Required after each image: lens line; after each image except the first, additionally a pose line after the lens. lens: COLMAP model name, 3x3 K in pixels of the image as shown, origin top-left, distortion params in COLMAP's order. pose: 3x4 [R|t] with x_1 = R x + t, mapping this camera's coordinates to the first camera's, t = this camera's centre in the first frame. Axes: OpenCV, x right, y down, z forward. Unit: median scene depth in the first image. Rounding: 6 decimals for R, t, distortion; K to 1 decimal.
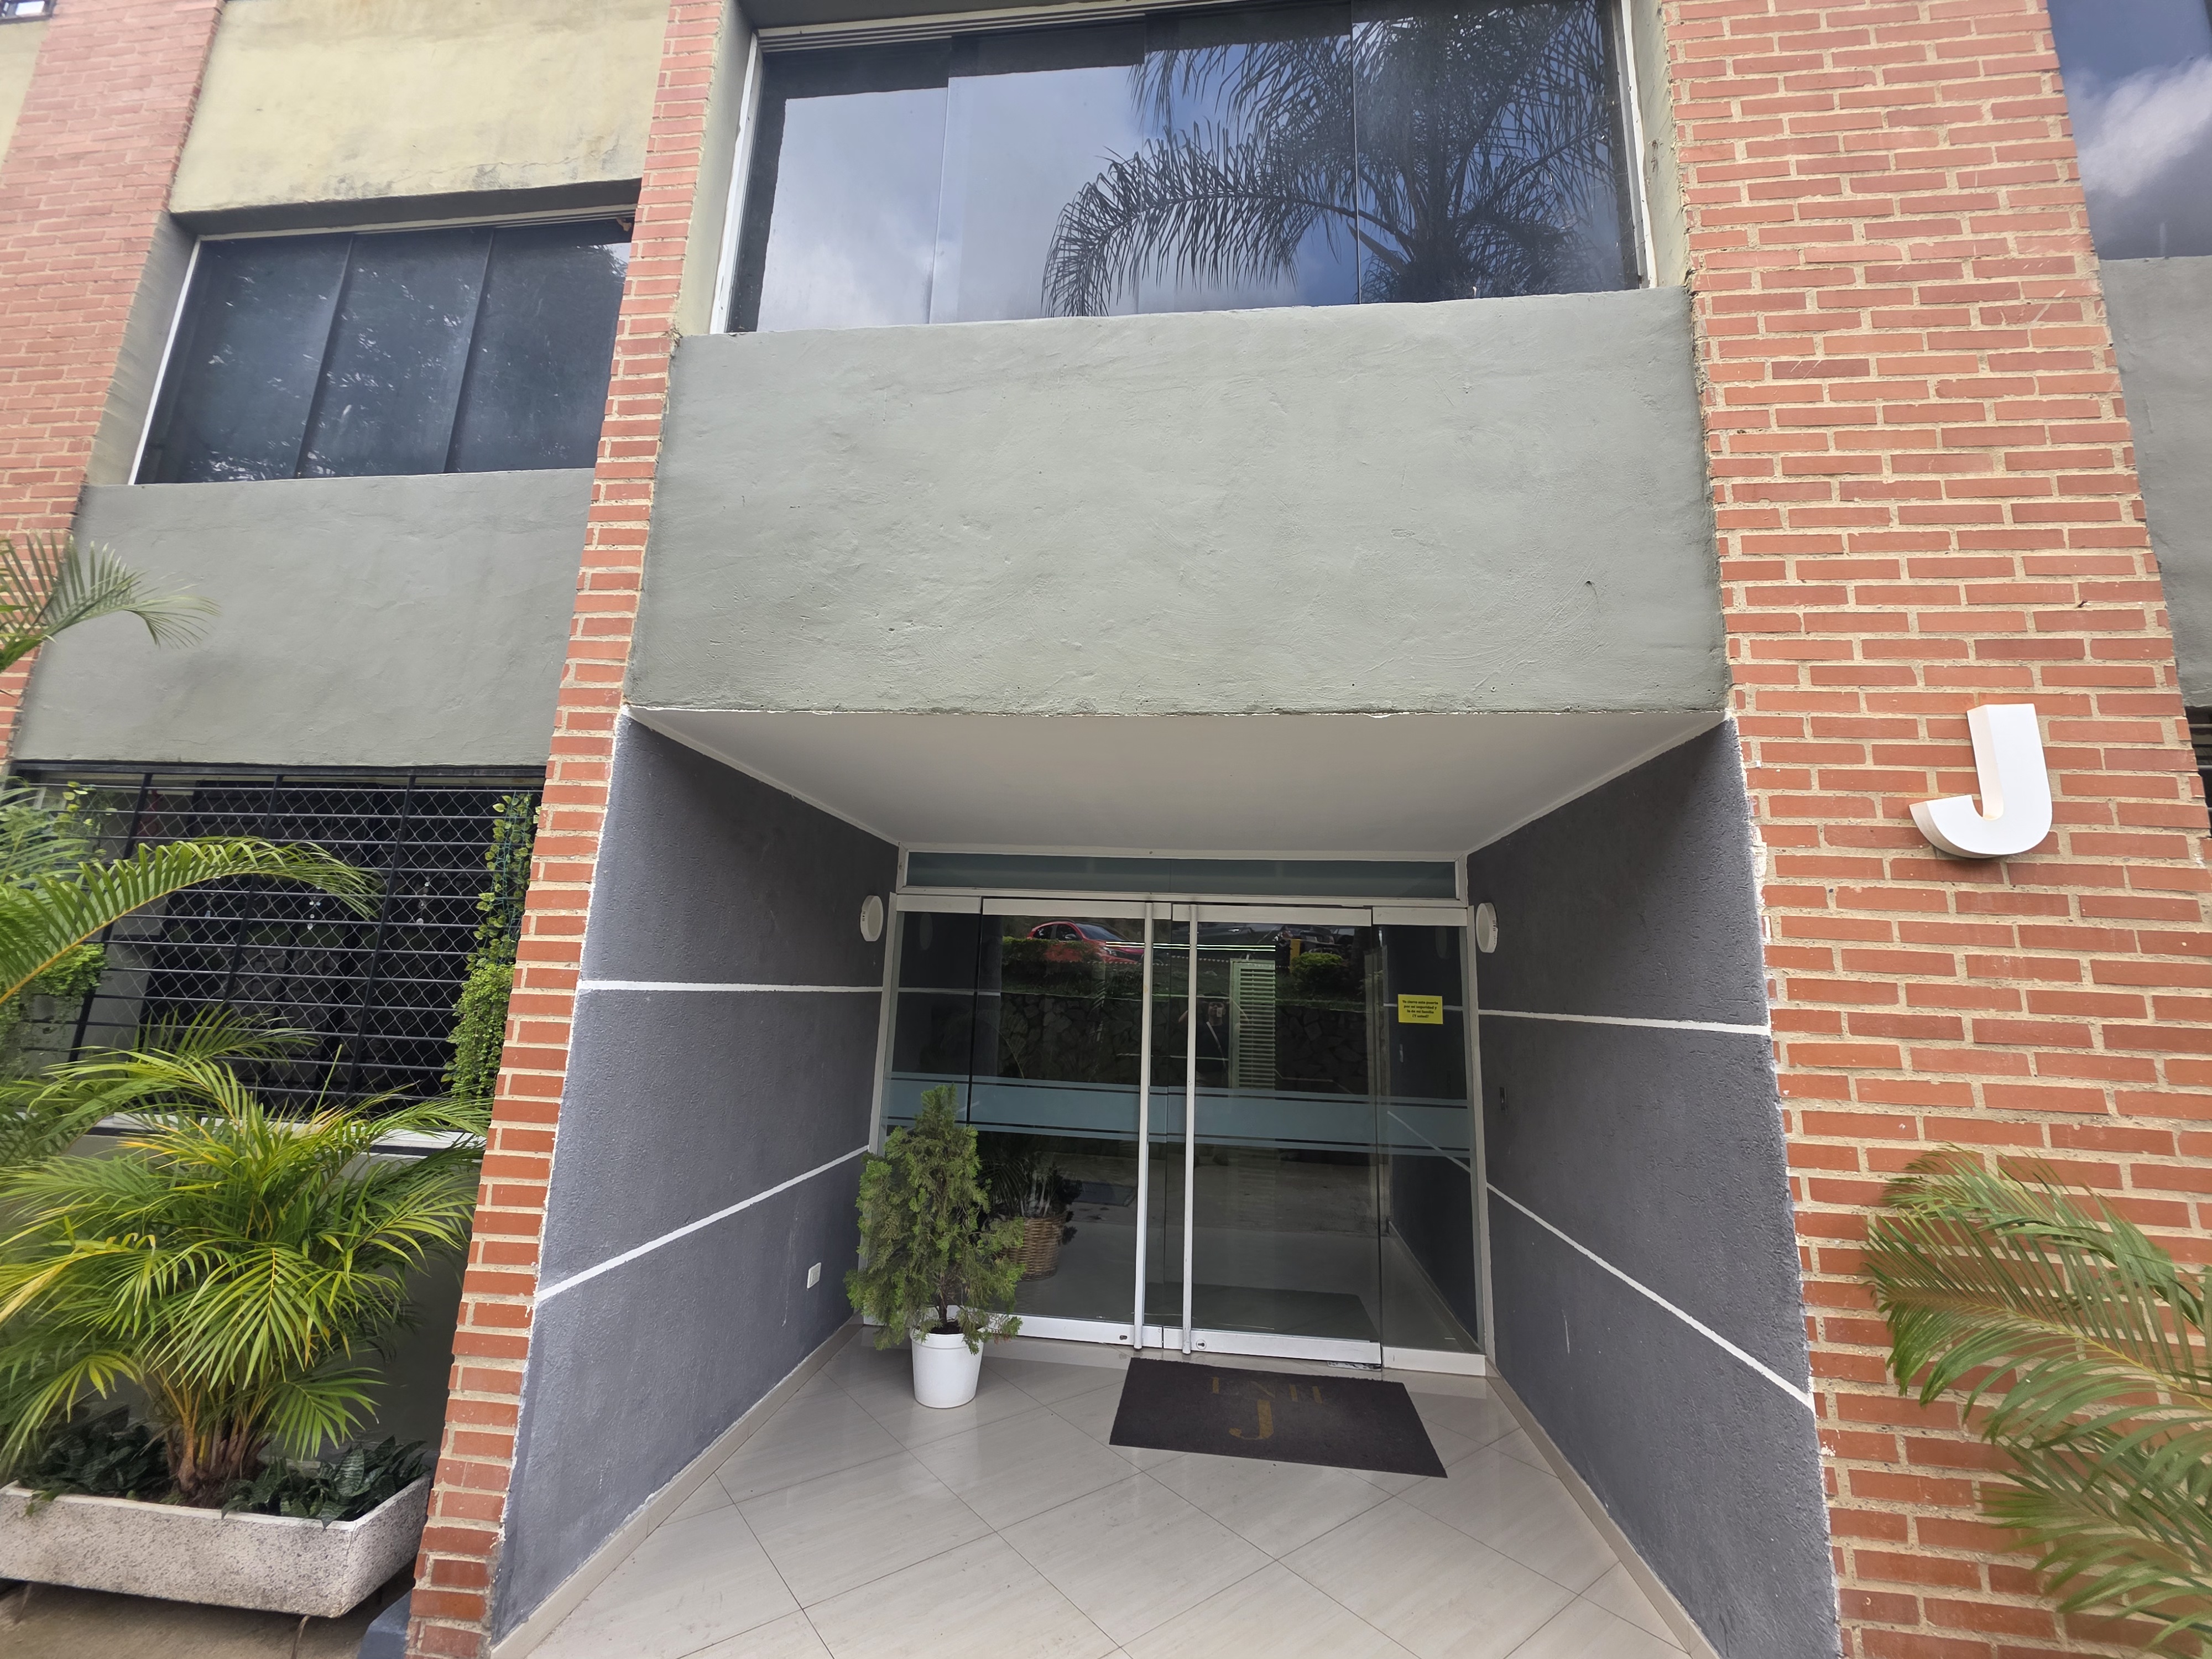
lens RADIAL K [[865.9, 0, 1104.3], [0, 865.9, 820.3], [0, 0, 1]] dist [0.000285, -0.000048]
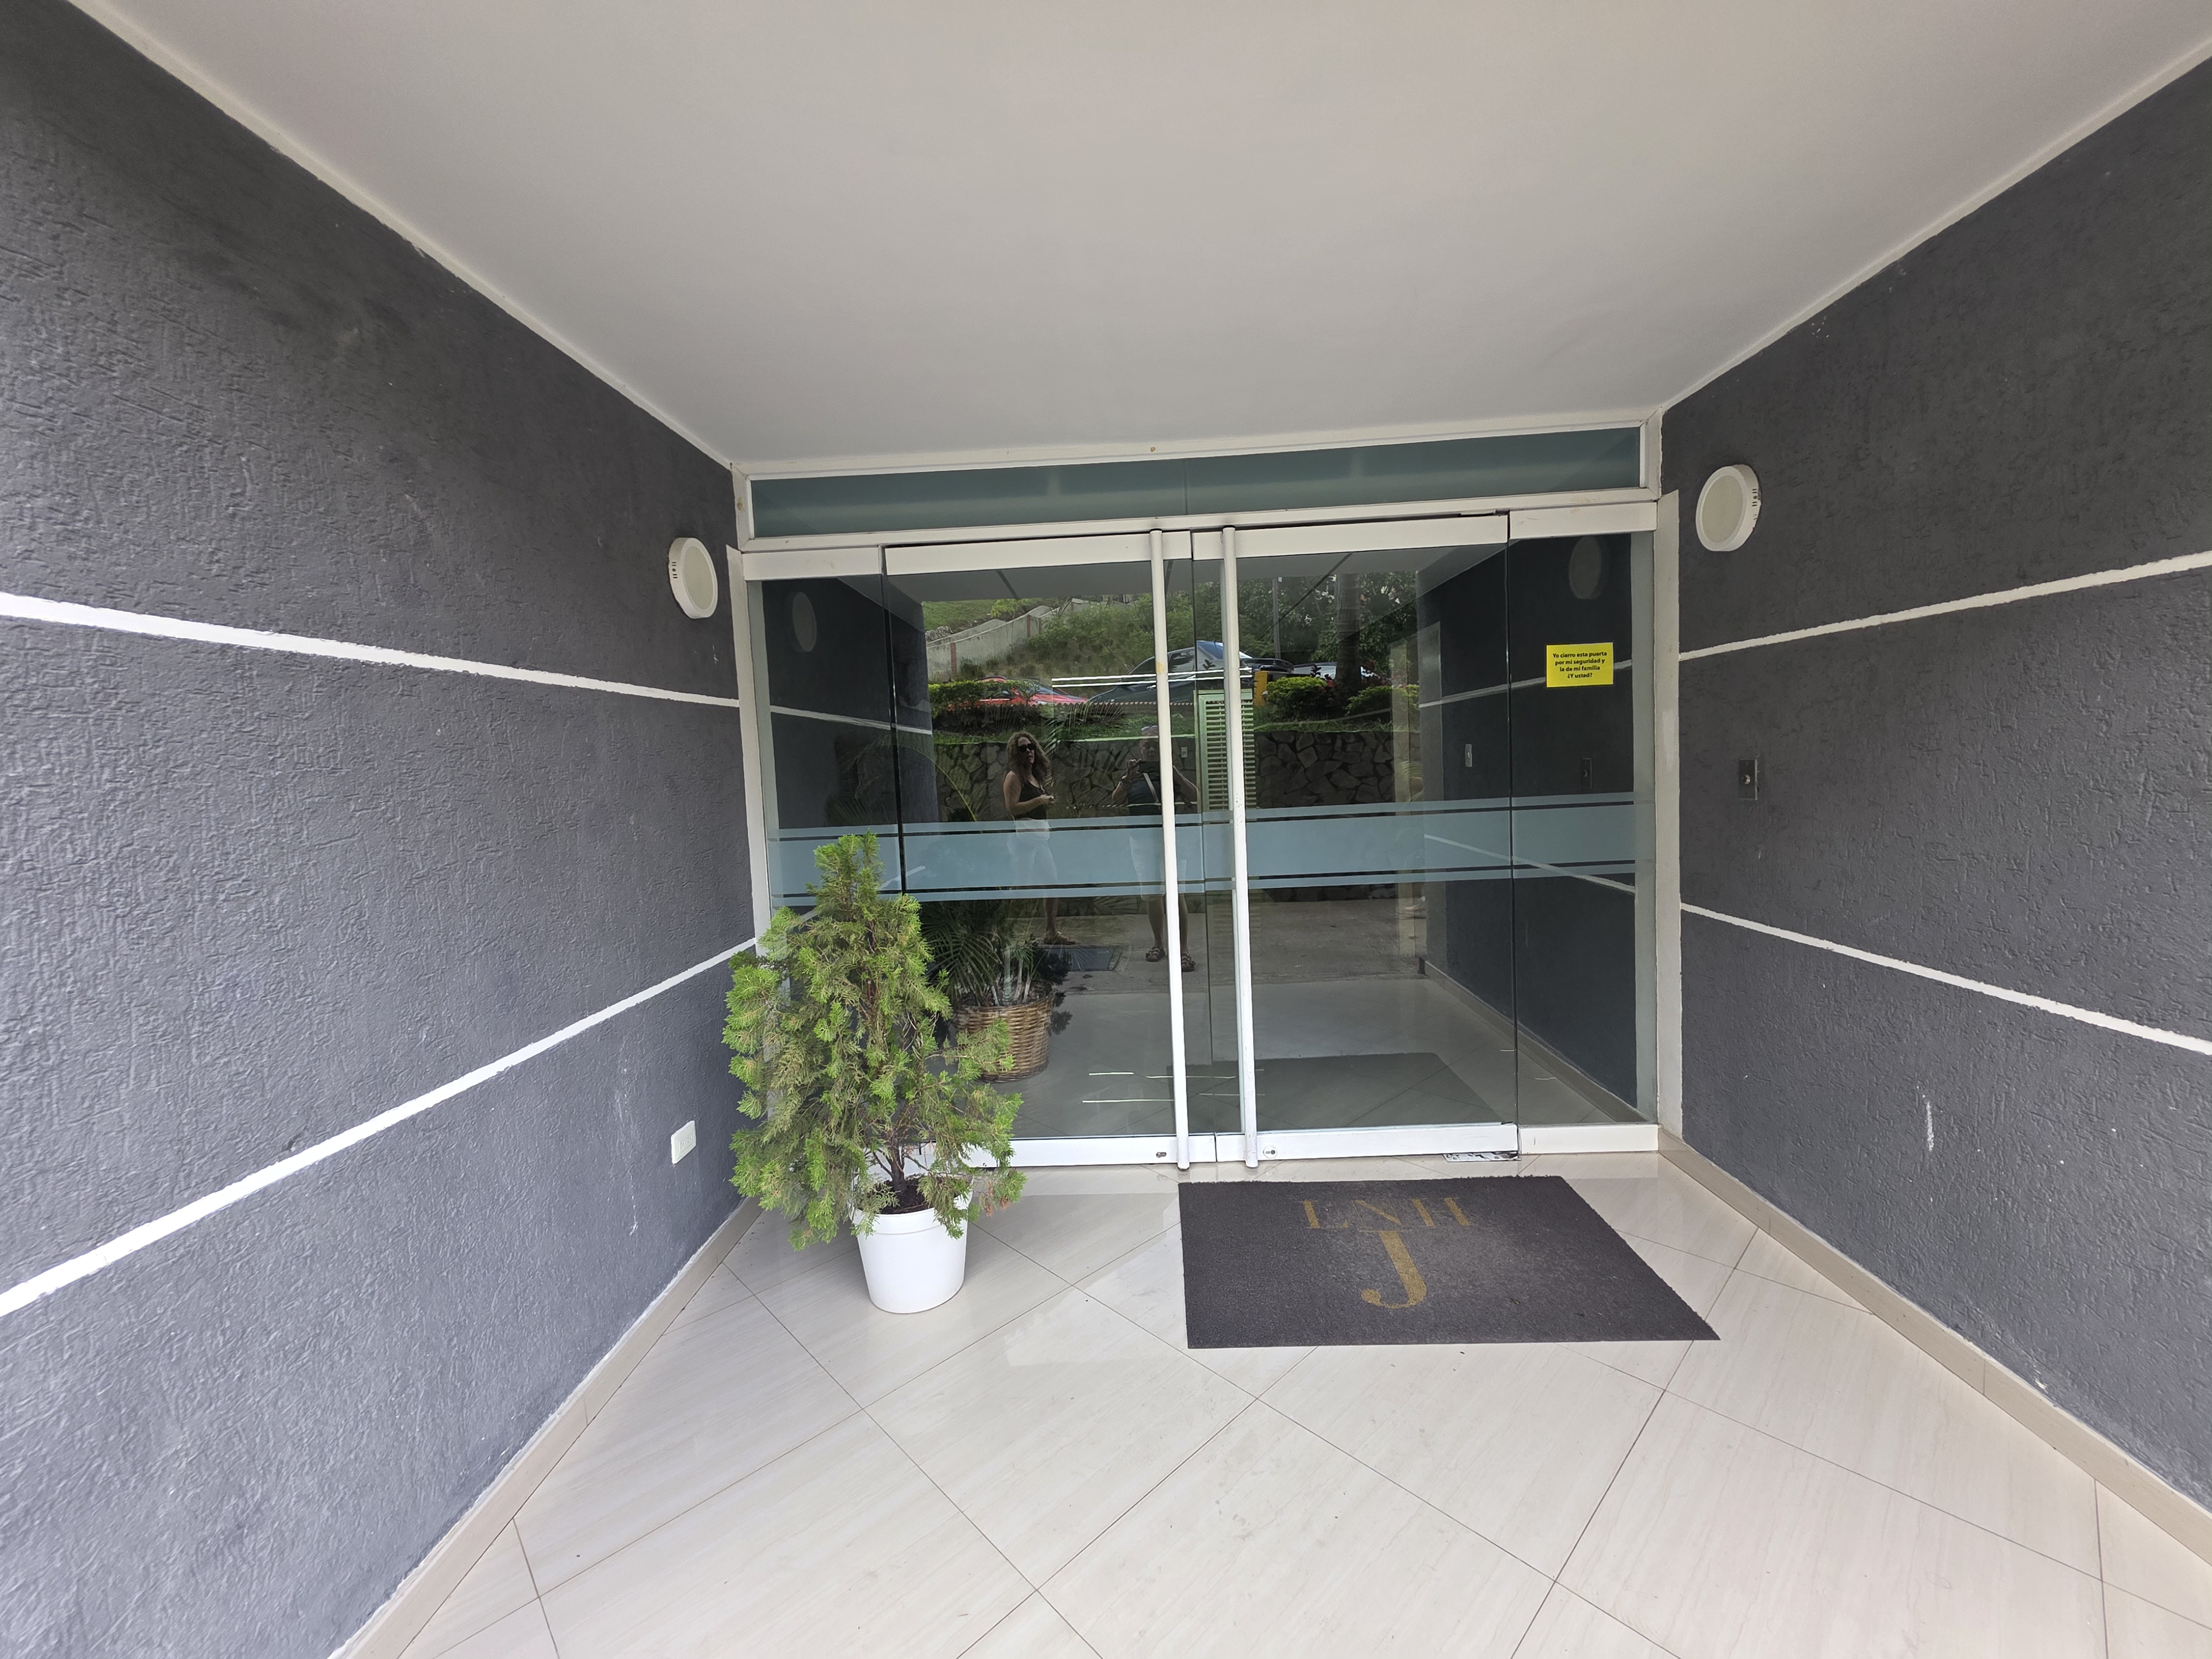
lens RADIAL K [[865.9, 0, 1104.3], [0, 865.9, 820.3], [0, 0, 1]] dist [0.000285, -0.000048]
pose [[0.993562, -0.086784, 0.072816, -0.056512], [0.064860, 0.962763, 0.262451, 0.152111], [-0.092881, -0.256038, 0.962194, 0.416876]]
